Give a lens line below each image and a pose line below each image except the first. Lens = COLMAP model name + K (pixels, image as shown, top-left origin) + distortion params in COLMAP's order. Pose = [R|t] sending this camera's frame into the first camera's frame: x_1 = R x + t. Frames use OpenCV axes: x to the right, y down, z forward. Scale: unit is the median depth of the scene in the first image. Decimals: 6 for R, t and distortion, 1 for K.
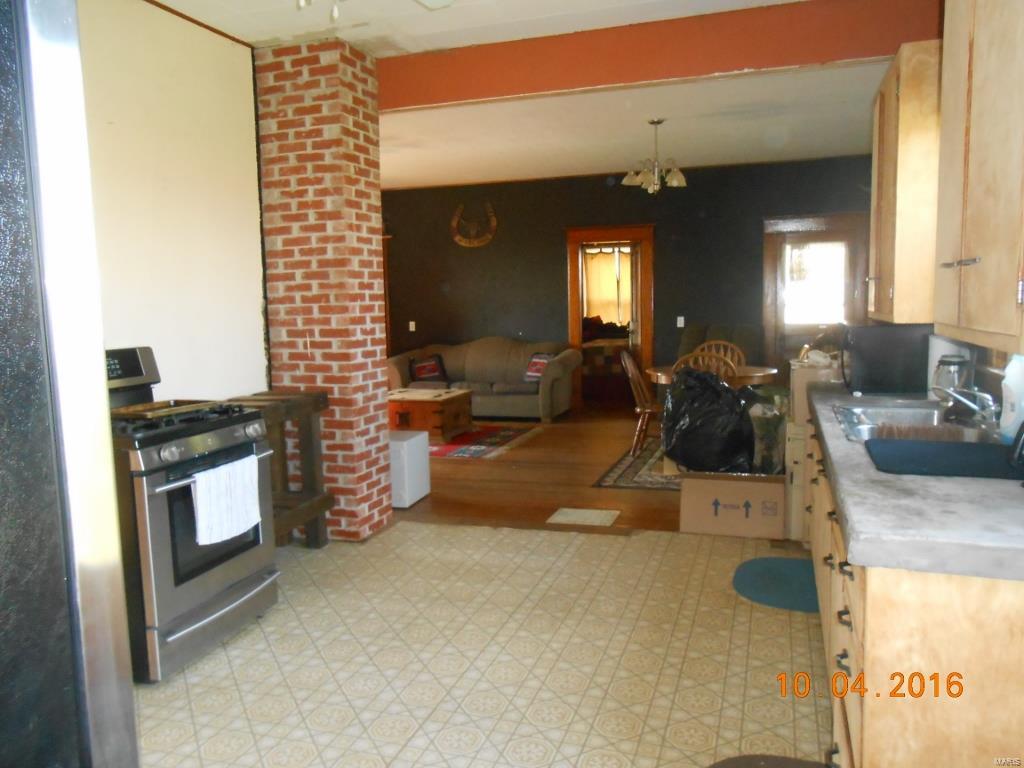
lens RADIAL K [[792.8, 0, 513.3], [0, 792.8, 360.6], [0, 0, 1]] dist [-0.007913, -0.002424]
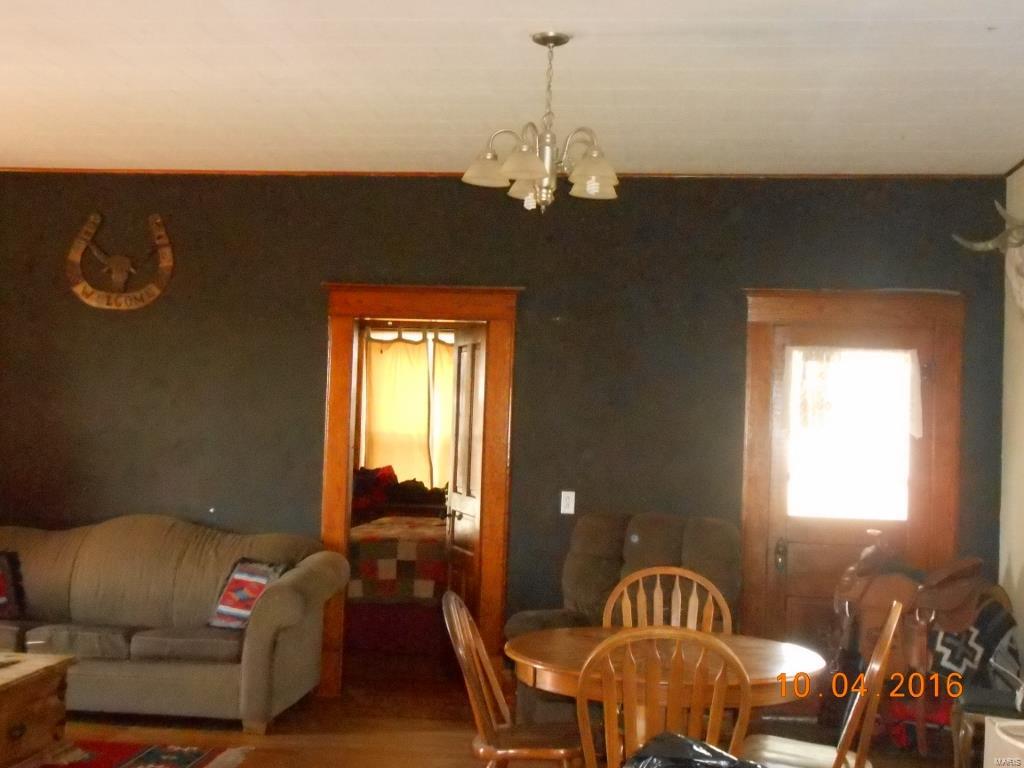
lens RADIAL K [[1525.9, 0, 512.0], [0, 1525.9, 384.0], [0, 0, 1]] dist [0.037731, 0.007940]
pose [[0.981261, 0.057862, 0.183790, 0.013933], [-0.038262, 0.993365, -0.108456, -0.020592], [-0.188846, 0.099391, 0.976964, 0.141680]]
